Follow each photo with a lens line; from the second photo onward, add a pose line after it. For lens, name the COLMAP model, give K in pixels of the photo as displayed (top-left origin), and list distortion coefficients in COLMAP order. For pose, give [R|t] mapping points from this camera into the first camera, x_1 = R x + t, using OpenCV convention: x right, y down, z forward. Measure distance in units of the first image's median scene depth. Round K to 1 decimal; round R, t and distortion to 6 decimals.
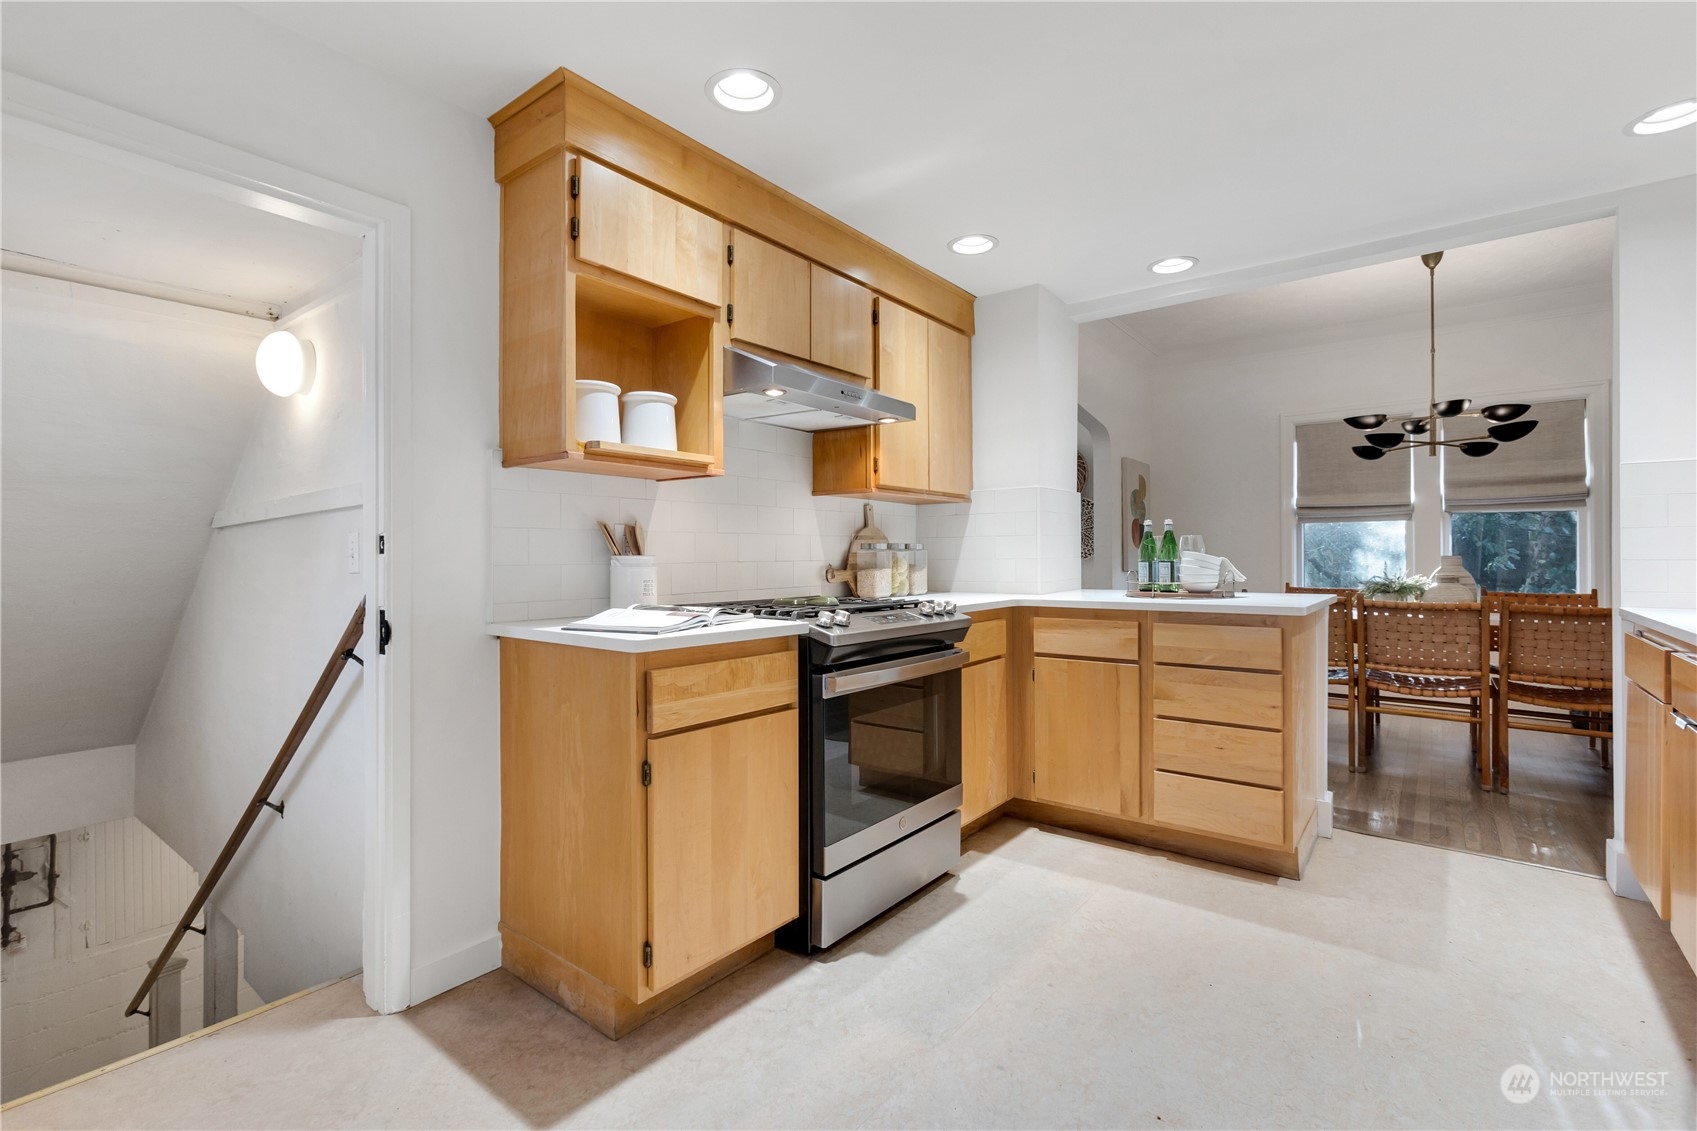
lens RADIAL K [[788.6, 0, 803.3], [0, 788.6, 553.1], [0, 0, 1]] dist [-0.001160, 0.000398]
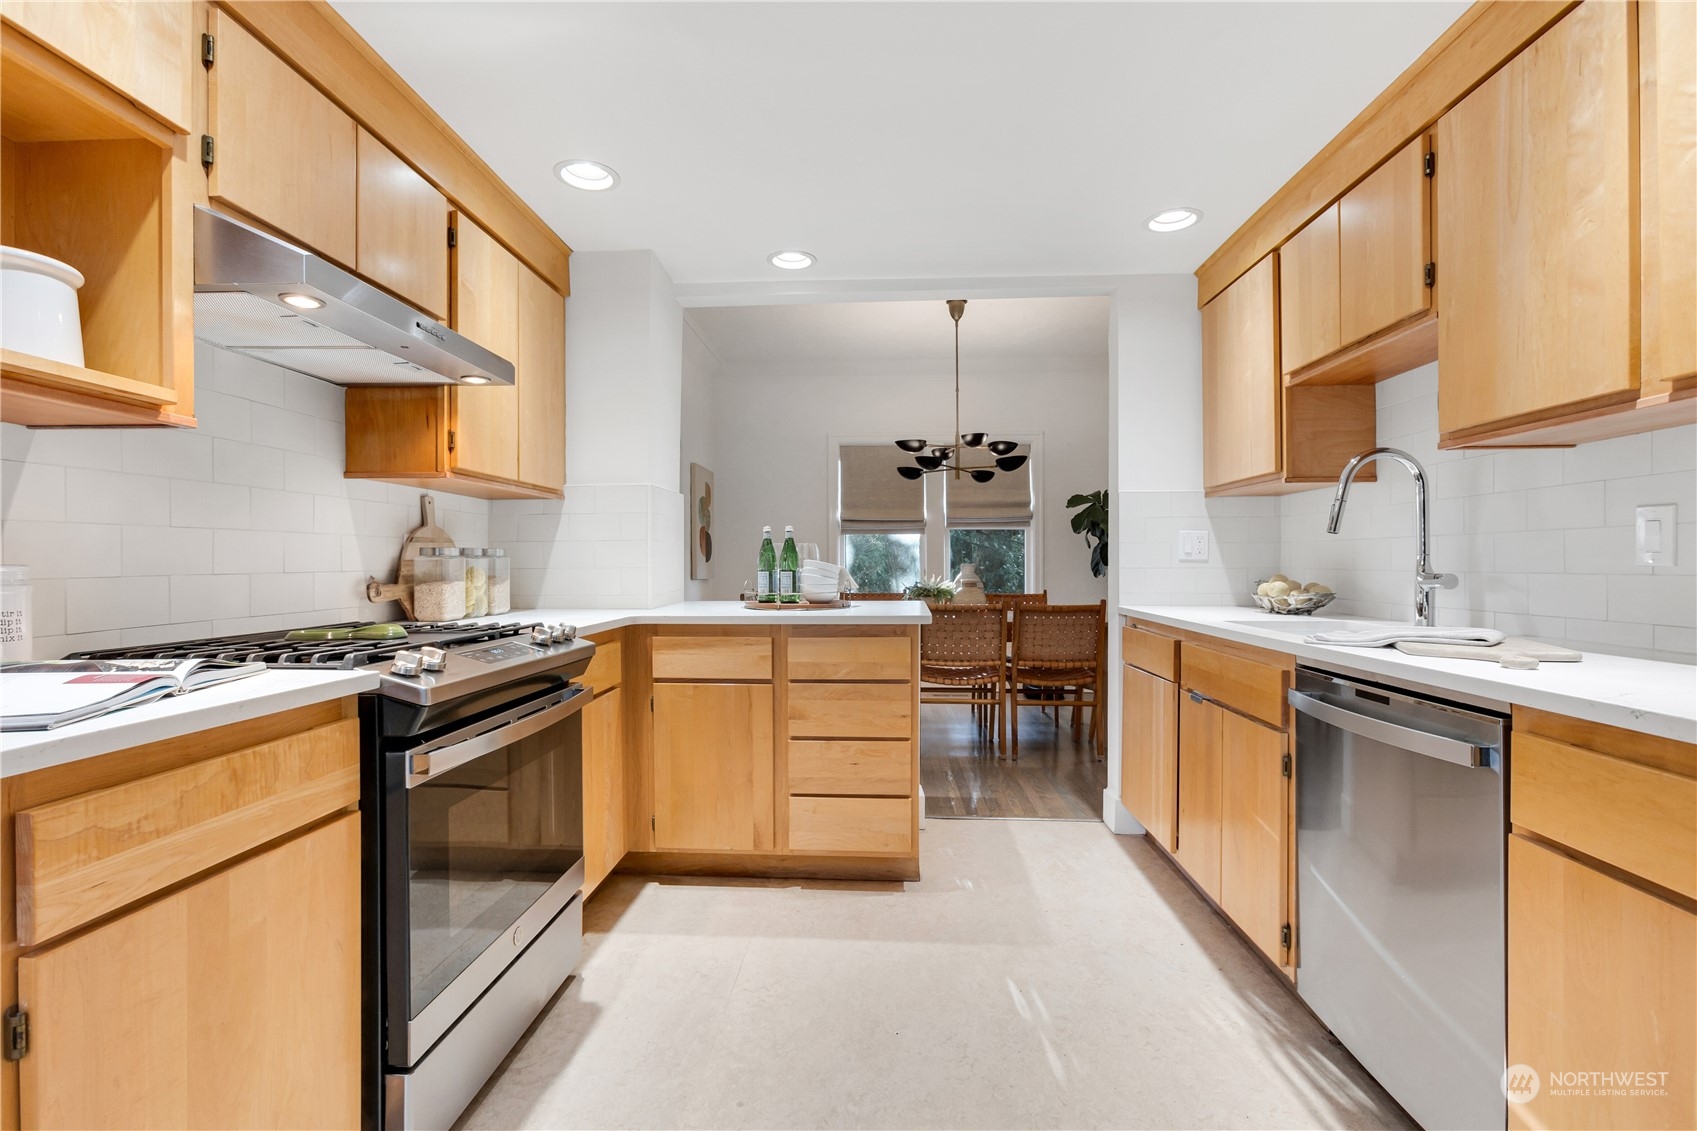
lens RADIAL K [[791.2, 0, 848.5], [0, 791.2, 565.5], [0, 0, 1]] dist [-0.022928, 0.017646]
pose [[0.804227, -0.000693, 0.594322, -0.046609], [-0.002930, 0.999983, 0.005131, -0.000603], [-0.594315, -0.005868, 0.804211, 0.197589]]
